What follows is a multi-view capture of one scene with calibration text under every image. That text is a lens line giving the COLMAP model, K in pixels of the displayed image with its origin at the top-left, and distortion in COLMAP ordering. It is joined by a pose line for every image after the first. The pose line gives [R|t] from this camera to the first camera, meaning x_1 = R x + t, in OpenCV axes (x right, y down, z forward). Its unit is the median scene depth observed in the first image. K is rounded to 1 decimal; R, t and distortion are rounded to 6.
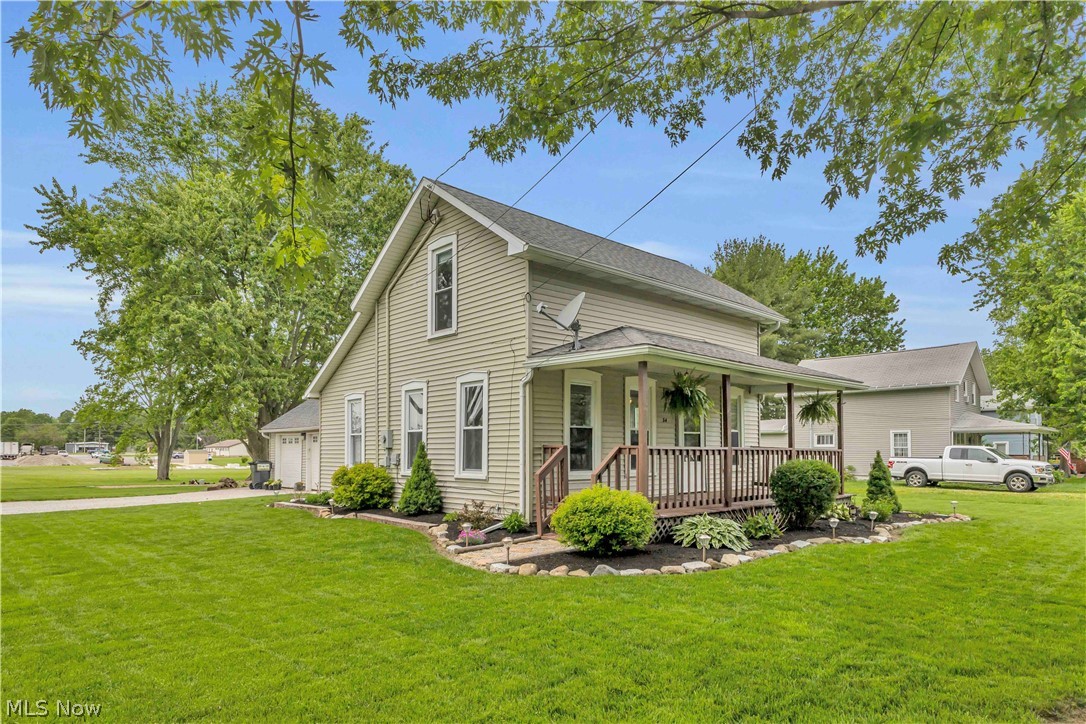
lens RADIAL K [[596.7, 0, 543.0], [0, 596.7, 362.0], [0, 0, 1]] dist [-0.002491, -0.000783]
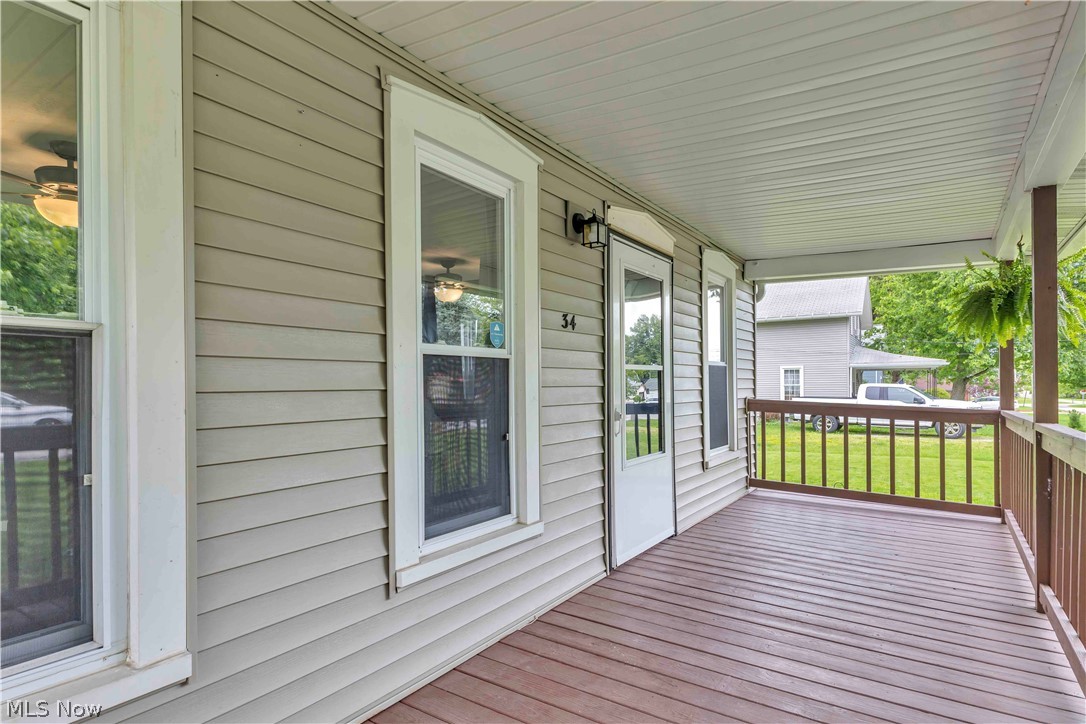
lens RADIAL K [[596.7, 0, 543.0], [0, 596.7, 362.0], [0, 0, 1]] dist [-0.002491, -0.000783]
pose [[0.975857, 0.000818, 0.218411, 0.038045], [-0.023736, 0.994468, 0.102327, 0.025738], [-0.217119, -0.105040, 0.970477, 0.212871]]
